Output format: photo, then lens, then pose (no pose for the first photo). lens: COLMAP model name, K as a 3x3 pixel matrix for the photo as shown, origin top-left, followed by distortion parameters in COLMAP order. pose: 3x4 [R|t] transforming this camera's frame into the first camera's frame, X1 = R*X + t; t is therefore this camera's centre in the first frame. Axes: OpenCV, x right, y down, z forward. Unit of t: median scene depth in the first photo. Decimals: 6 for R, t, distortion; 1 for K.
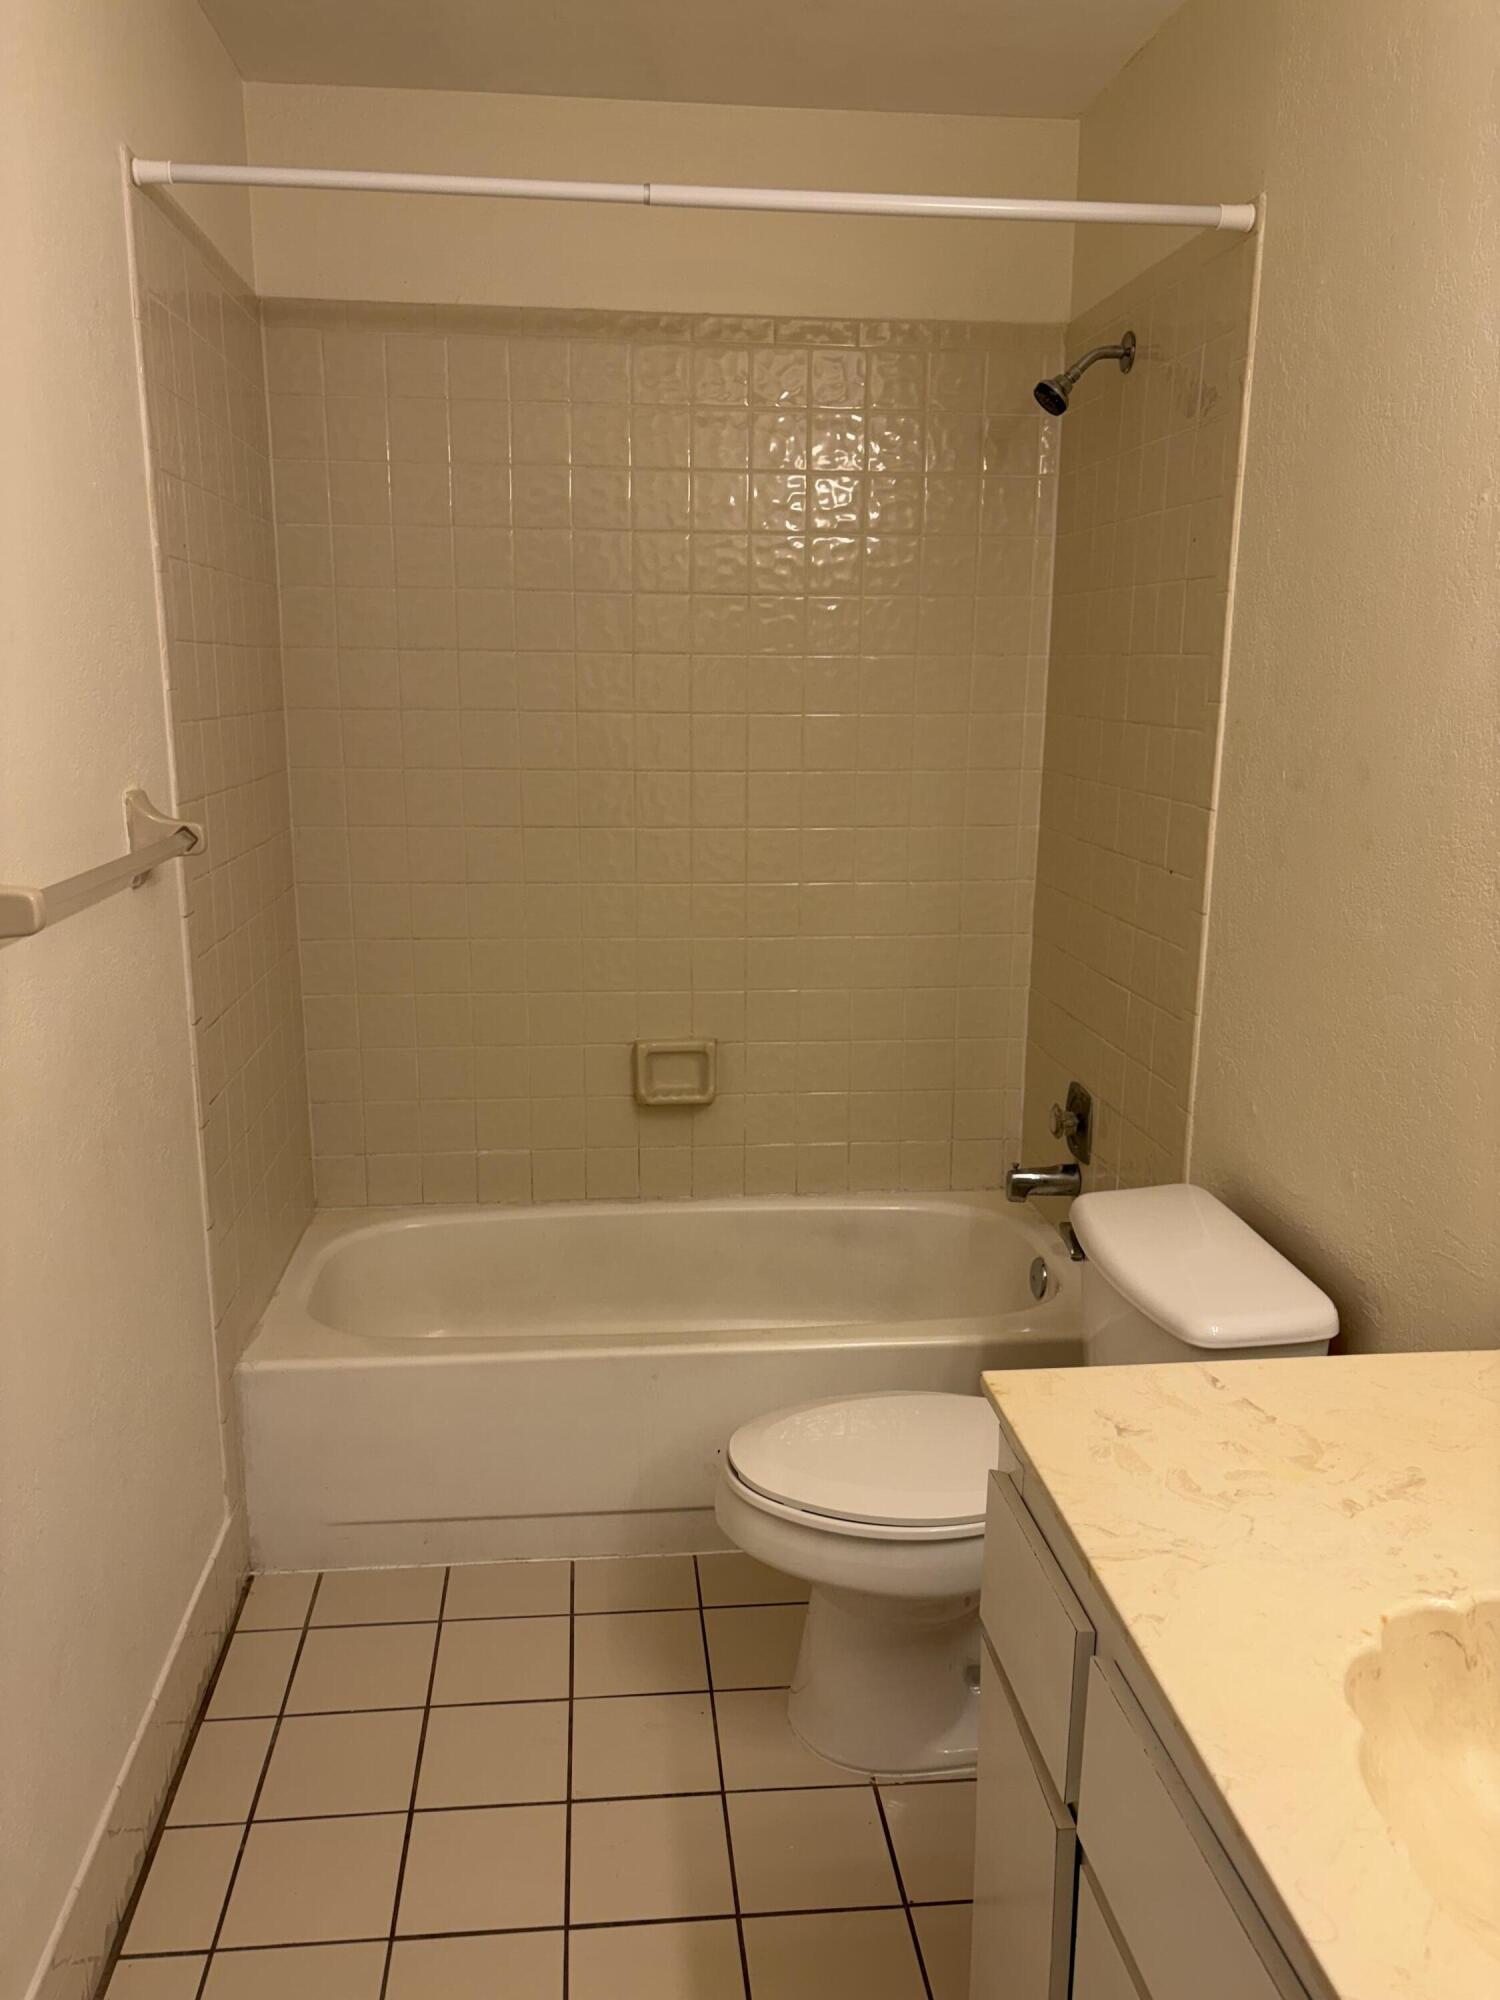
lens RADIAL K [[1504.1, 0, 745.2], [0, 1504.1, 996.6], [0, 0, 1]] dist [0.042849, -0.031730]
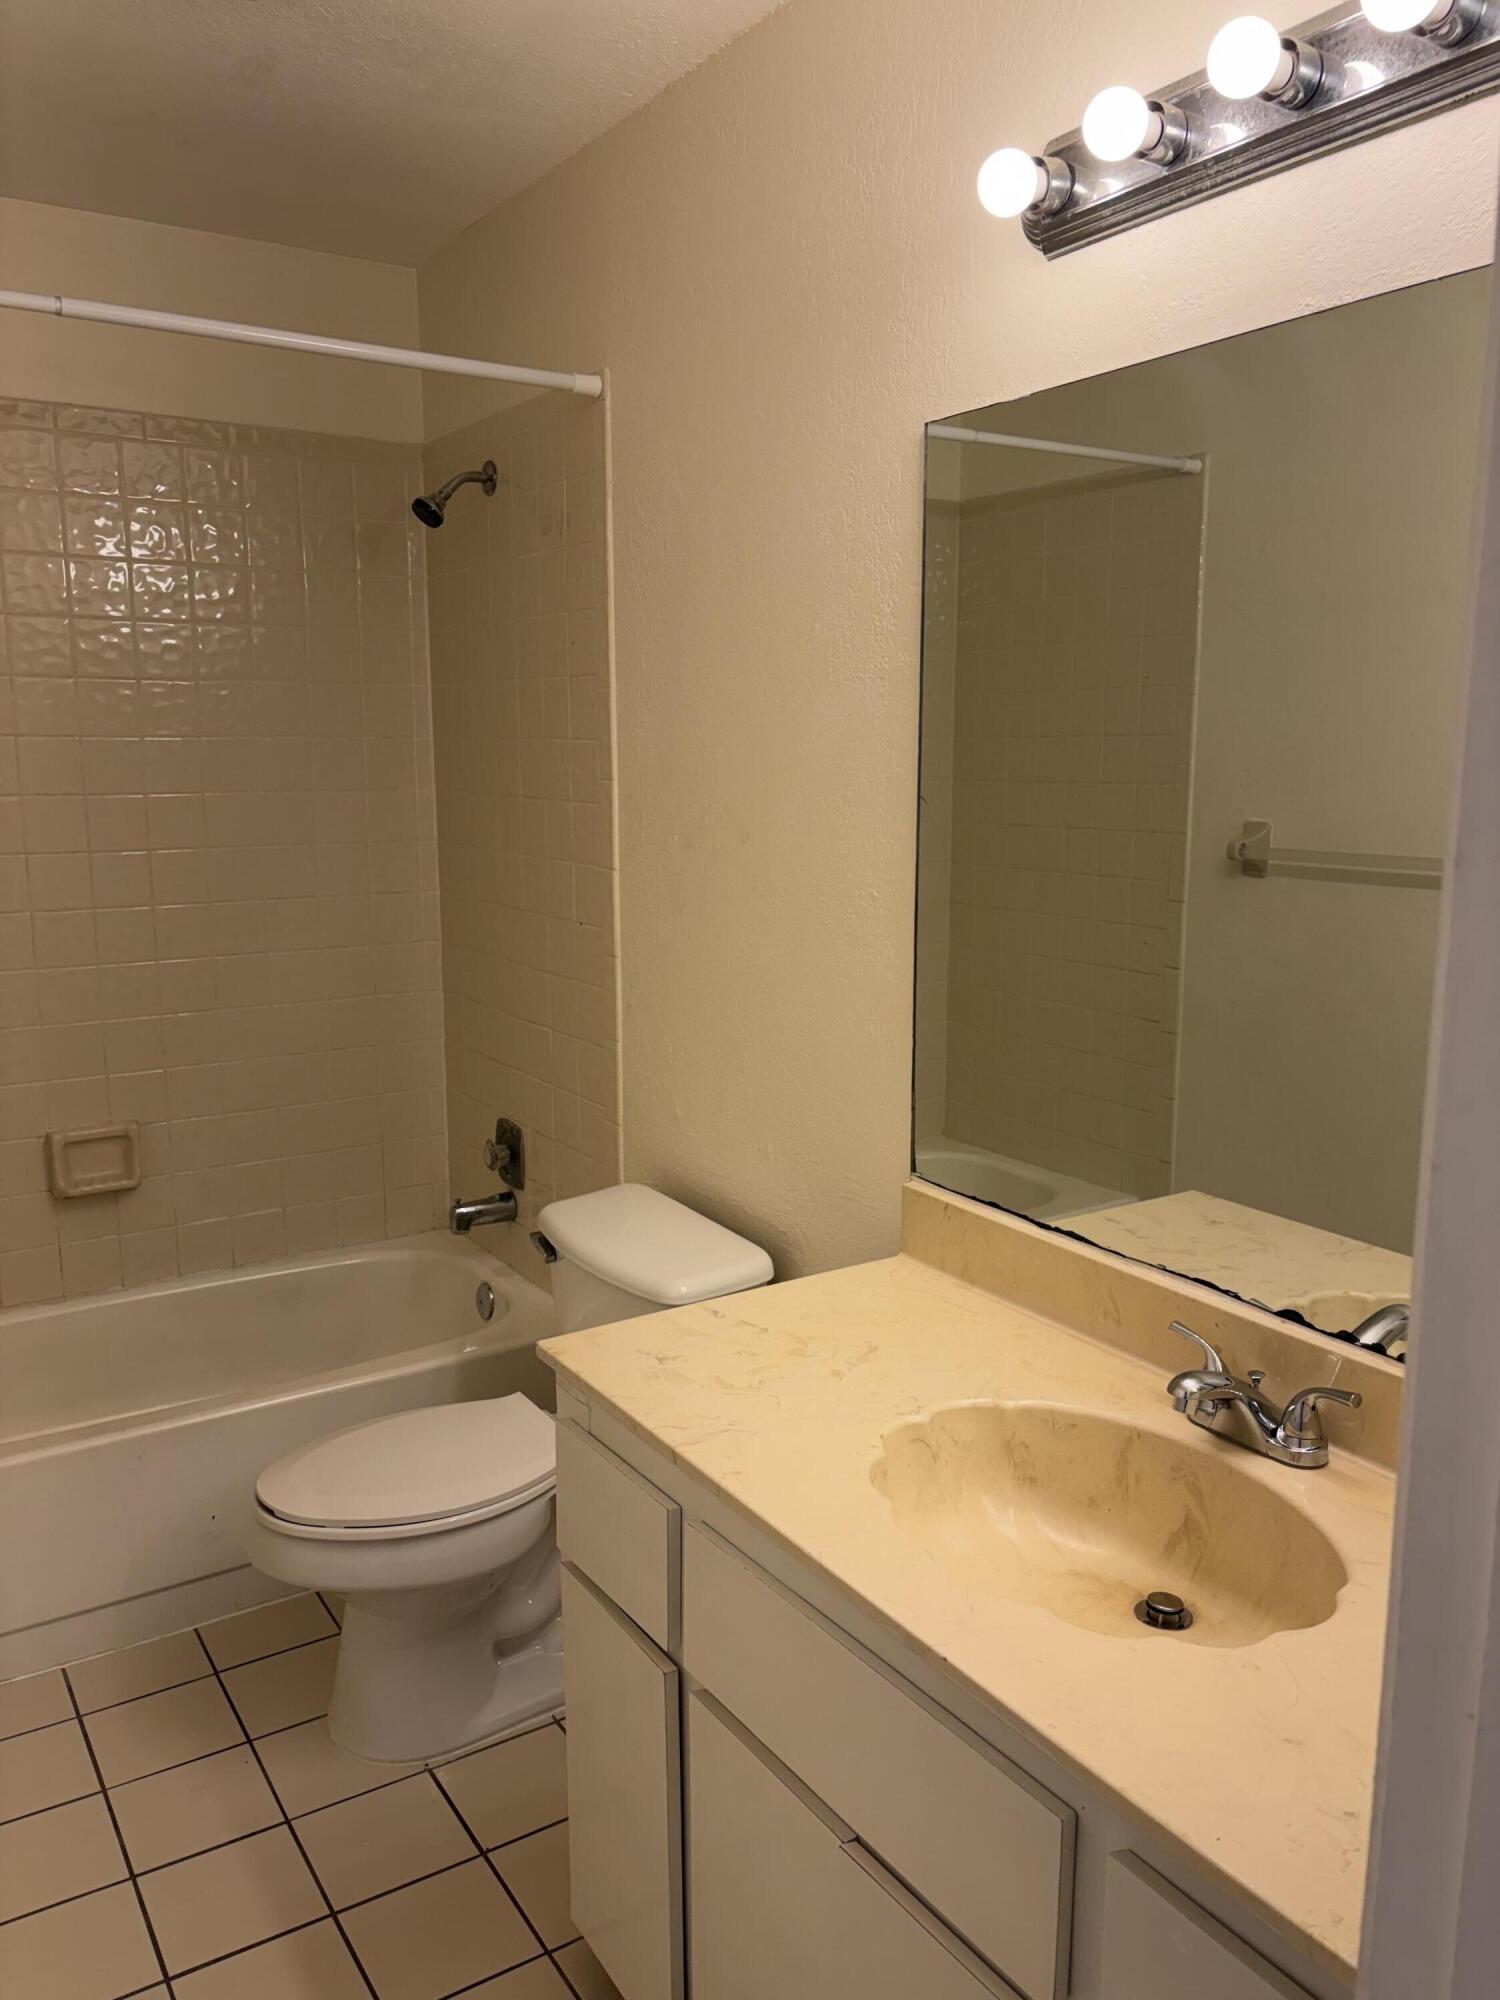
lens RADIAL K [[1504.1, 0, 744.8], [0, 1504.1, 986.1], [0, 0, 1]] dist [0.042849, -0.031730]
pose [[0.895053, -0.078613, 0.438977, -0.101612], [0.101945, 0.994344, -0.029792, 0.011382], [-0.434152, 0.071417, 0.898004, -0.081416]]
